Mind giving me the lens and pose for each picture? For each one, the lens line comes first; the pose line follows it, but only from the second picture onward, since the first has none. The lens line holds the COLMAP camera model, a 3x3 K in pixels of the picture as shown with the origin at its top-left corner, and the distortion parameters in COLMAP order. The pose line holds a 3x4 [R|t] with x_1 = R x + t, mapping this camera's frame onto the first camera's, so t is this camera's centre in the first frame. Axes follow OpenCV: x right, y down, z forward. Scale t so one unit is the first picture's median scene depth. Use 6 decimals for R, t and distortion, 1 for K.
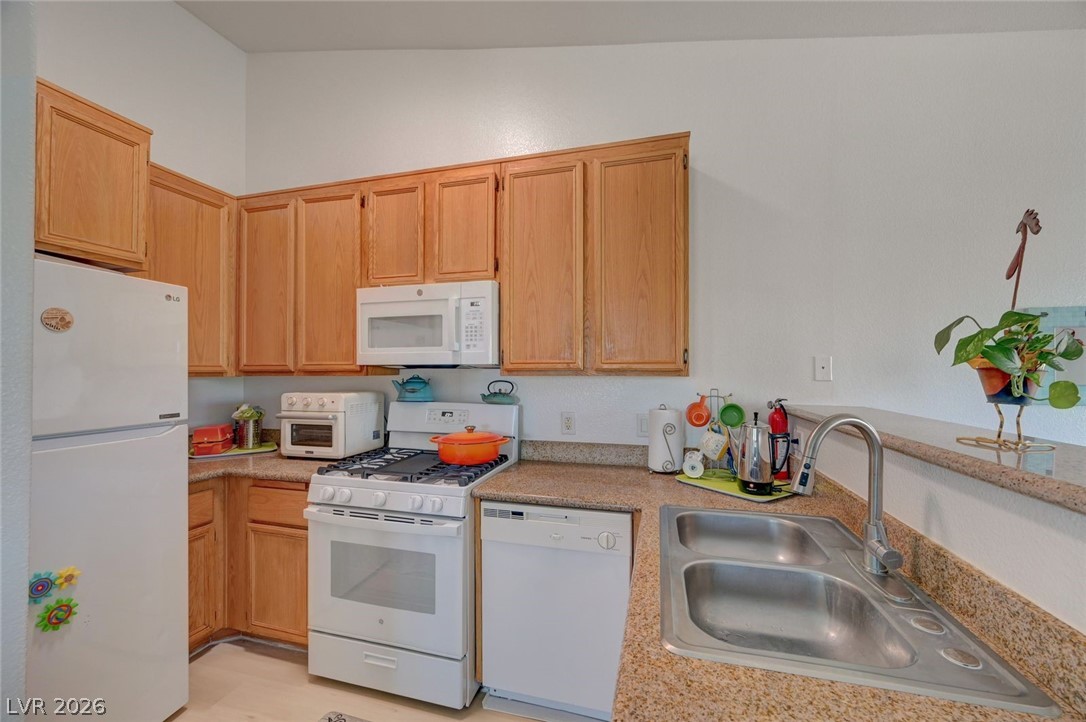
lens RADIAL K [[433.3, 0, 542.3], [0, 433.3, 367.0], [0, 0, 1]] dist [-0.000698, 0.000049]
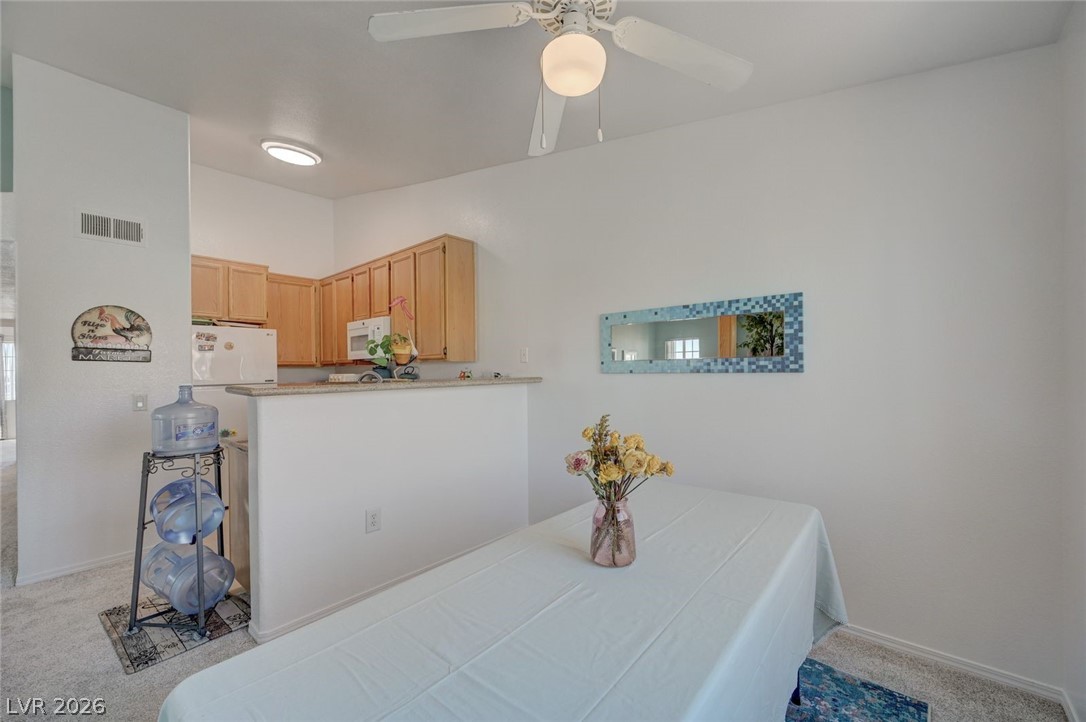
lens RADIAL K [[433.3, 0, 543.2], [0, 433.3, 367.6], [0, 0, 1]] dist [-0.000698, 0.000049]
pose [[0.901535, -0.015902, -0.432414, 1.406284], [0.019705, 0.999797, 0.004315, 0.045211], [0.432258, -0.012411, 0.901665, -0.497882]]
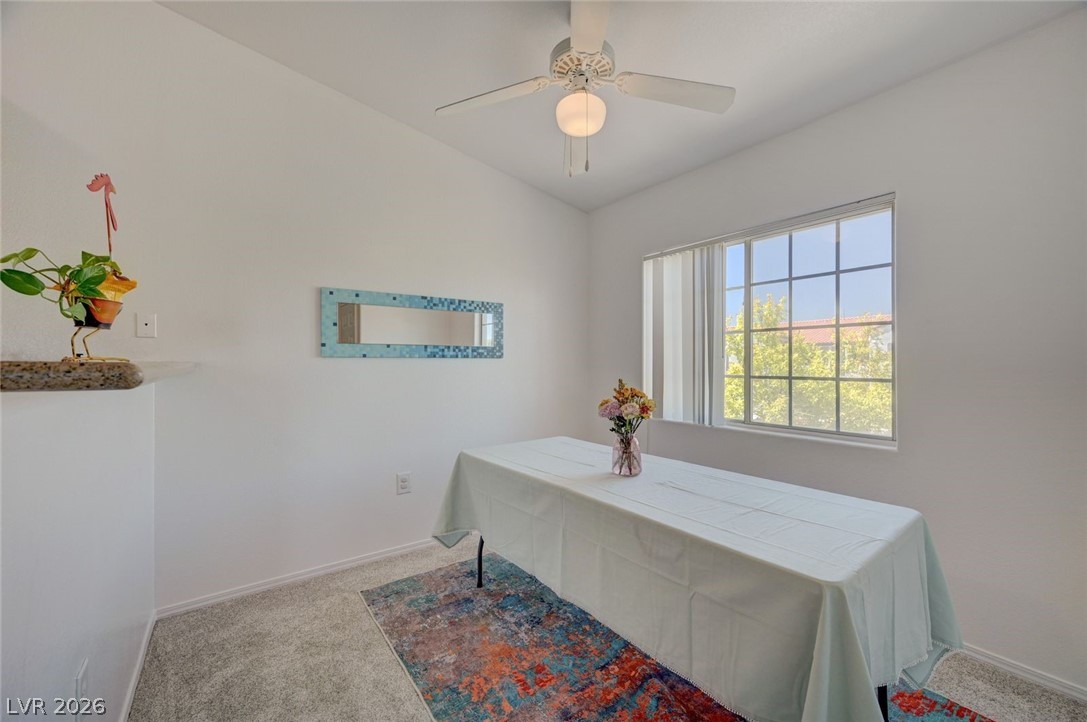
lens RADIAL K [[433.7, 0, 542.7], [0, 433.7, 360.4], [0, 0, 1]] dist [-0.000698, 0.000049]
pose [[0.616040, -0.001955, 0.787712, 0.403816], [-0.004825, 0.999969, 0.006255, 0.071844], [-0.787700, -0.007654, 0.616012, -0.346393]]
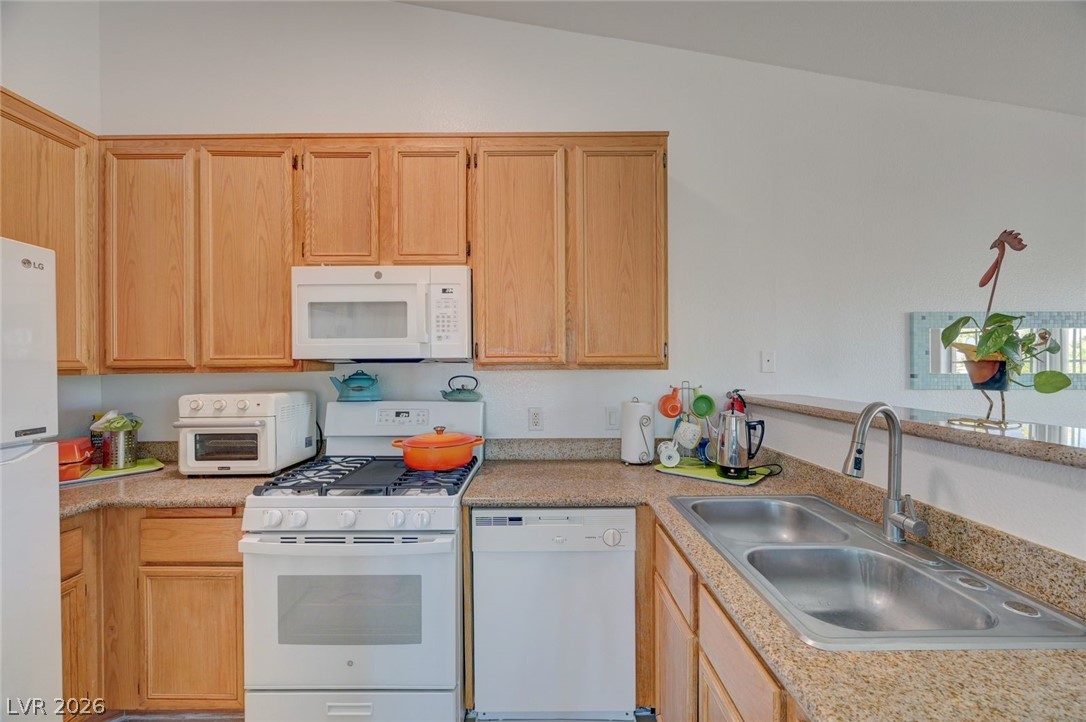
lens RADIAL K [[433.3, 0, 546.0], [0, 433.3, 363.1], [0, 0, 1]] dist [-0.000698, 0.000049]
pose [[0.962466, -0.004530, 0.271364, -0.200769], [0.002708, 0.999971, 0.007087, -0.001419], [-0.271388, -0.006086, 0.962451, 0.077106]]
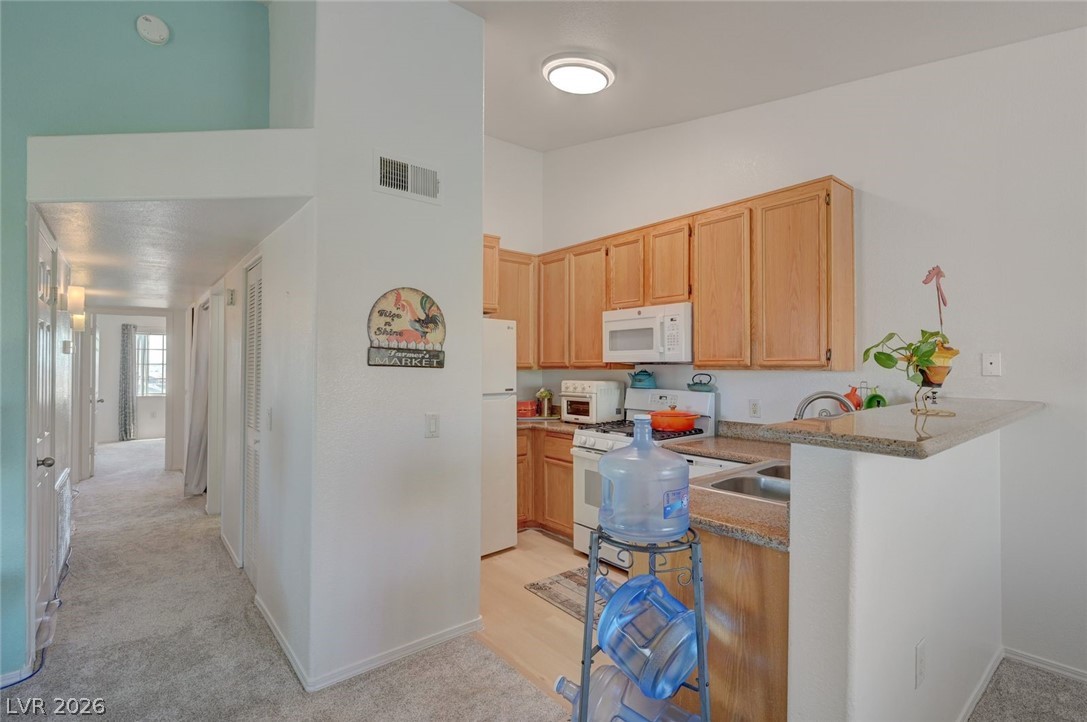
lens RADIAL K [[503.9, 0, 543.5], [0, 503.9, 357.5], [0, 0, 1]] dist [-0.004322, 0.001033]
pose [[0.819520, -0.009383, -0.572974, 0.439539], [0.004846, 0.999944, -0.009443, -0.006424], [0.573030, 0.004962, 0.819519, -0.599665]]
